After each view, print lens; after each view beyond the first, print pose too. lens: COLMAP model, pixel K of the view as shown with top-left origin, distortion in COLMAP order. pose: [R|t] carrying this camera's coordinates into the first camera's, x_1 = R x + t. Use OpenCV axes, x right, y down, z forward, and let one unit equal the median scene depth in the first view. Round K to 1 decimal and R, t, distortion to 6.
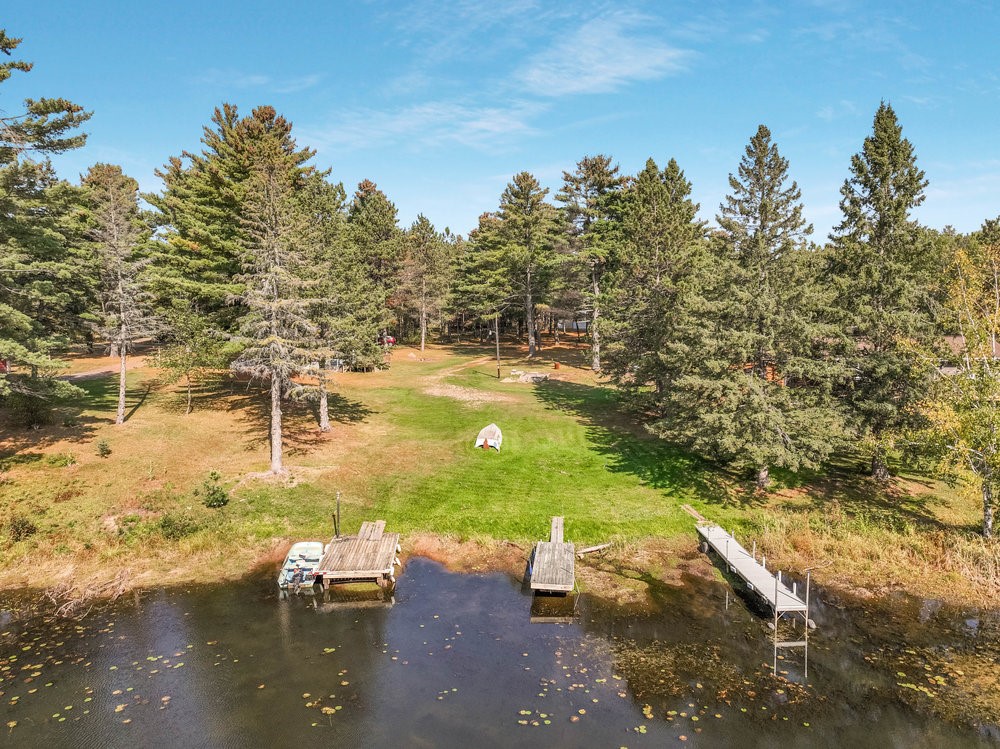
lens RADIAL K [[699.9, 0, 502.0], [0, 699.9, 371.8], [0, 0, 1]] dist [-0.004350, 0.017480]
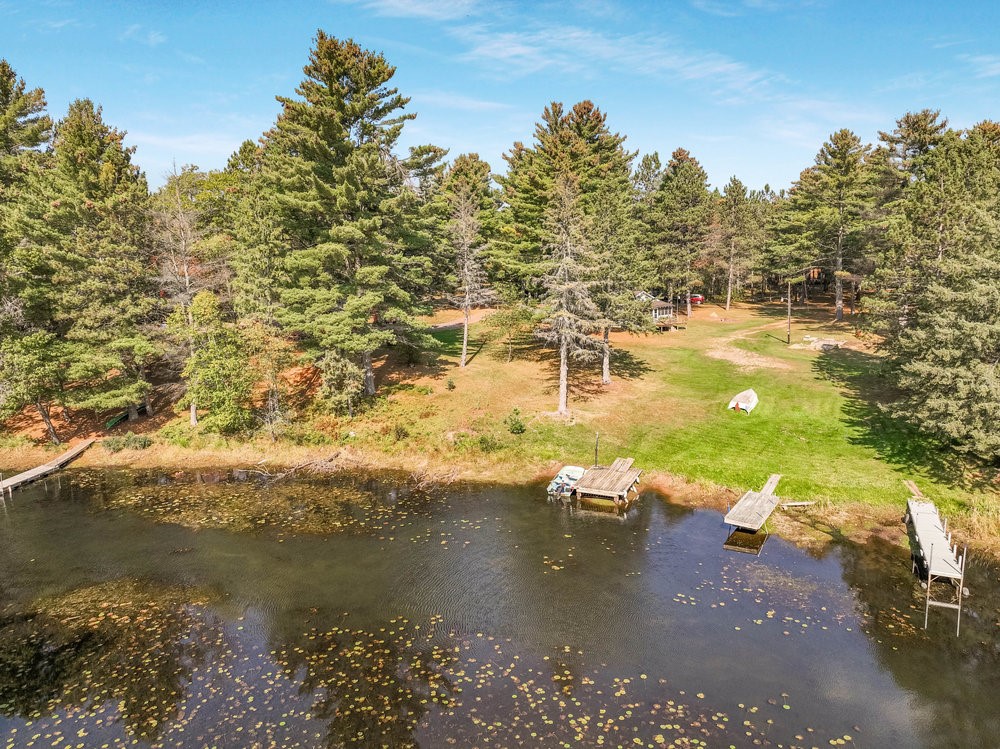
lens RADIAL K [[699.9, 0, 503.7], [0, 699.9, 375.9], [0, 0, 1]] dist [-0.004350, 0.017480]
pose [[0.891612, 0.075463, -0.446468, 0.156249], [-0.037860, 0.994986, 0.092567, -0.041918], [0.451215, -0.065630, 0.889999, -0.208407]]
